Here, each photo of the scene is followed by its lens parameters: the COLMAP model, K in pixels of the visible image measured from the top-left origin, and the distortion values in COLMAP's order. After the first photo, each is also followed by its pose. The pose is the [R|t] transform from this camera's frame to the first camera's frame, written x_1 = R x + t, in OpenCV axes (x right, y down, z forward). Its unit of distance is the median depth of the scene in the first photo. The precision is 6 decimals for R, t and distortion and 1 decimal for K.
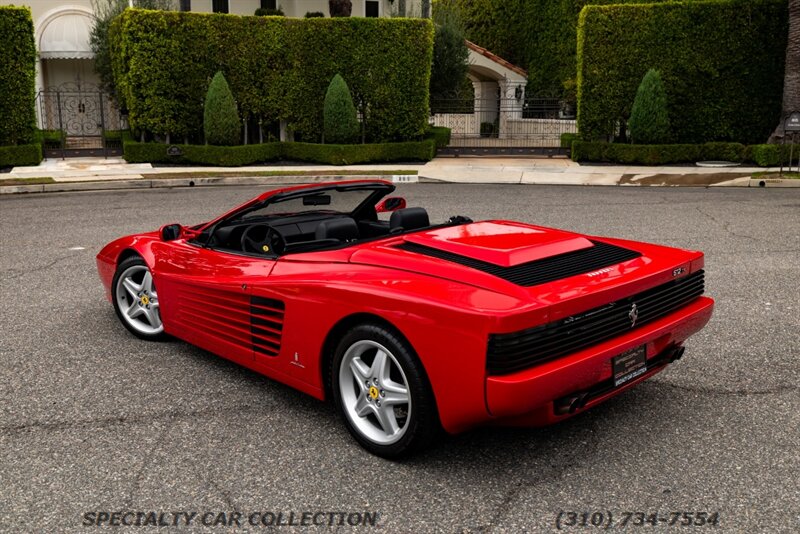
lens RADIAL K [[775.5, 0, 401.4], [0, 775.5, 273.9], [0, 0, 1]] dist [0.000035, 0.000000]
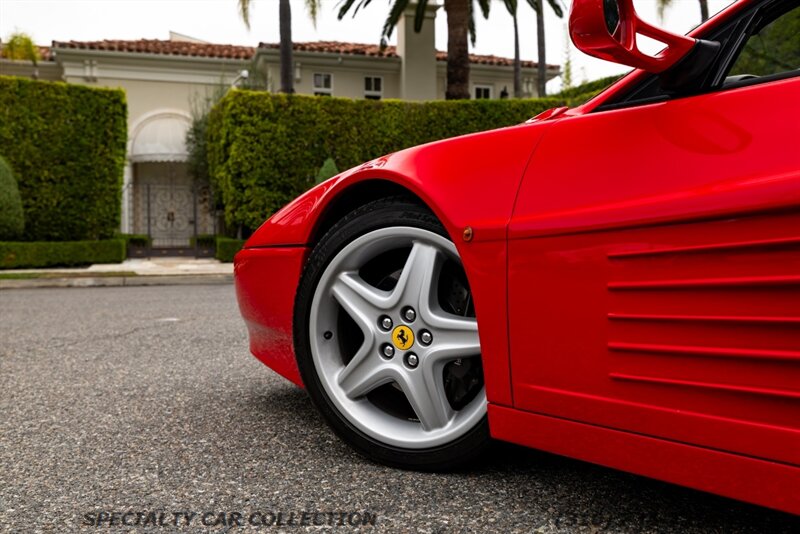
lens RADIAL K [[775.5, 0, 399.4], [0, 775.5, 265.4], [0, 0, 1]] dist [0.000035, 0.000000]
pose [[0.995959, -0.002498, -0.089774, -0.077625], [-0.014180, 0.982700, -0.184661, 0.016236], [0.088682, 0.185187, 0.978694, 0.174546]]
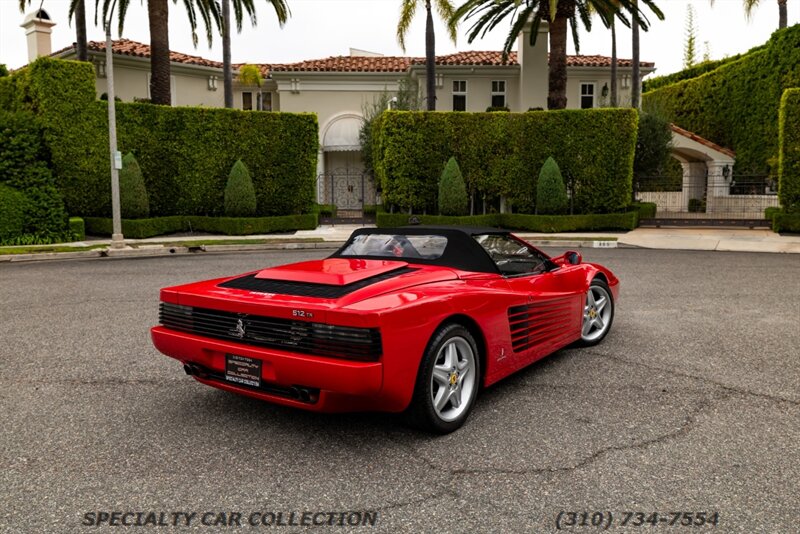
lens RADIAL K [[673.5, 0, 397.4], [0, 673.5, 264.5], [0, 0, 1]] dist [0.007192, -0.015306]
pose [[0.948481, 0.027249, -0.315661, 0.026155], [-0.059486, 0.993893, -0.092944, 0.015744], [0.311201, 0.106933, 0.944309, -0.027288]]
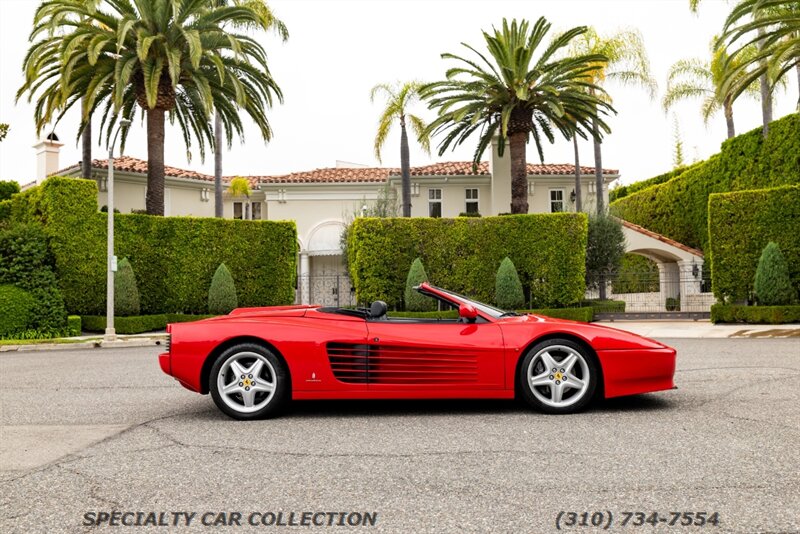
lens RADIAL K [[731.5, 0, 392.9], [0, 731.5, 269.4], [0, 0, 1]] dist [0.000001, 0.000000]
pose [[0.940065, -0.032300, -0.339463, 0.154865], [-0.054039, 0.968812, -0.241833, 0.068230], [0.336687, 0.245683, 0.909000, -0.168503]]
